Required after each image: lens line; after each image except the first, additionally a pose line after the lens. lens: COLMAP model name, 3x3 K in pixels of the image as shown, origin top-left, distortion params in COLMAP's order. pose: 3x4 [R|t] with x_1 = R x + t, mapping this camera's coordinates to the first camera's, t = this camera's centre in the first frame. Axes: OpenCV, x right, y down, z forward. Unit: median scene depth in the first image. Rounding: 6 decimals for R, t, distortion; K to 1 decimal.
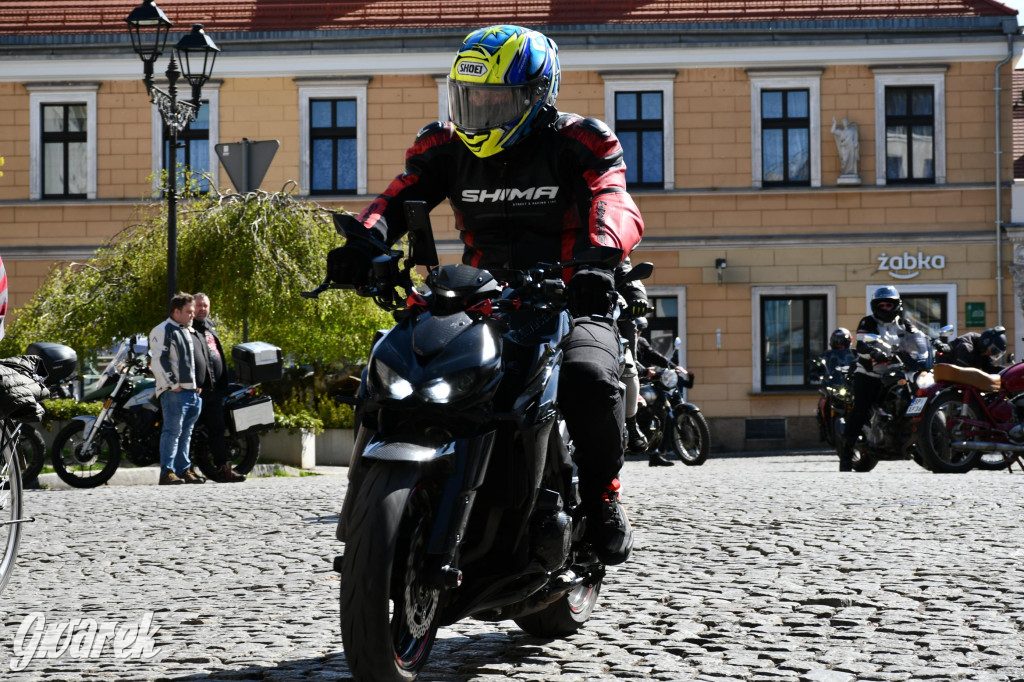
lens RADIAL K [[3353.9, 0, 512.0], [0, 3353.9, 341.0], [0, 0, 1]] dist [-0.052603, 3.257427]
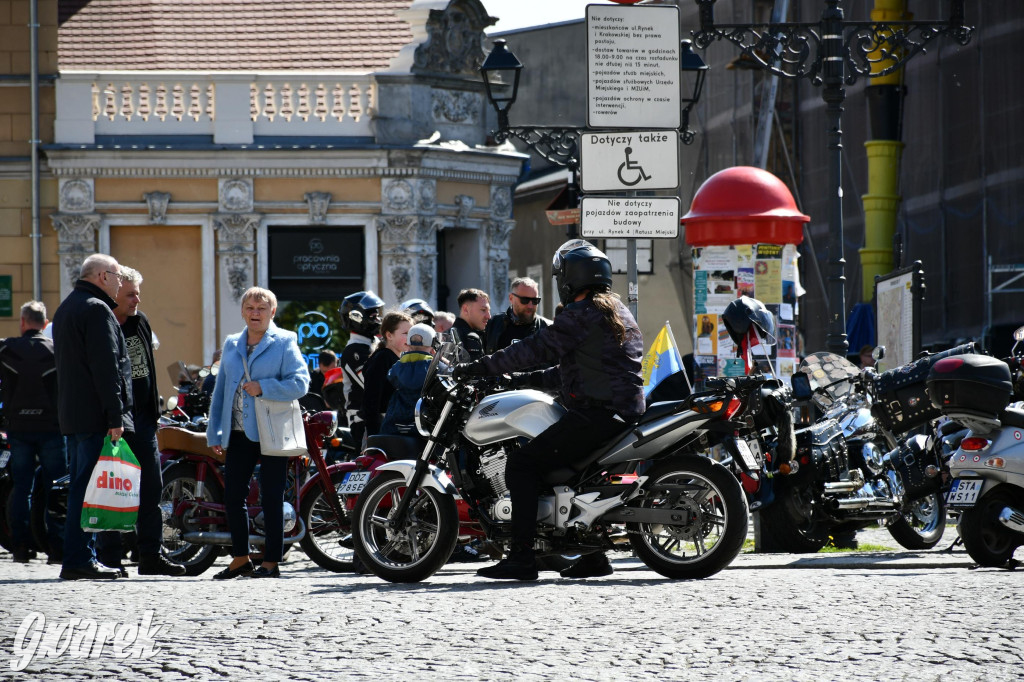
lens RADIAL K [[7067.6, 0, 512.0], [0, 7067.6, 341.0], [0, 0, 1]] dist [0.122873, 25.747878]
pose [[0.966415, 0.005571, 0.256927, -0.096023], [-0.008194, 0.999925, 0.009141, -0.012103], [-0.256856, -0.010940, 0.966388, -0.239467]]
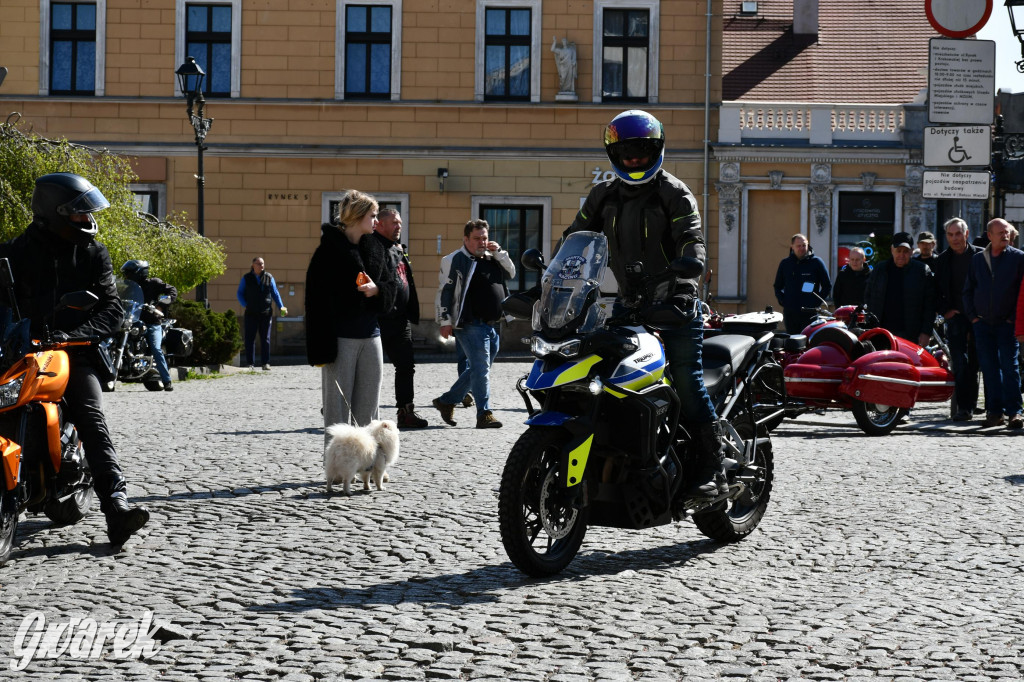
lens RADIAL K [[3266.6, 0, 512.0], [0, 3266.6, 341.0], [0, 0, 1]] dist [-0.032129, 2.219620]
pose [[0.997138, 0.023477, 0.071860, 0.011805], [-0.027113, 0.998378, 0.050056, -0.022403], [-0.070568, -0.051861, 0.996158, -0.020671]]
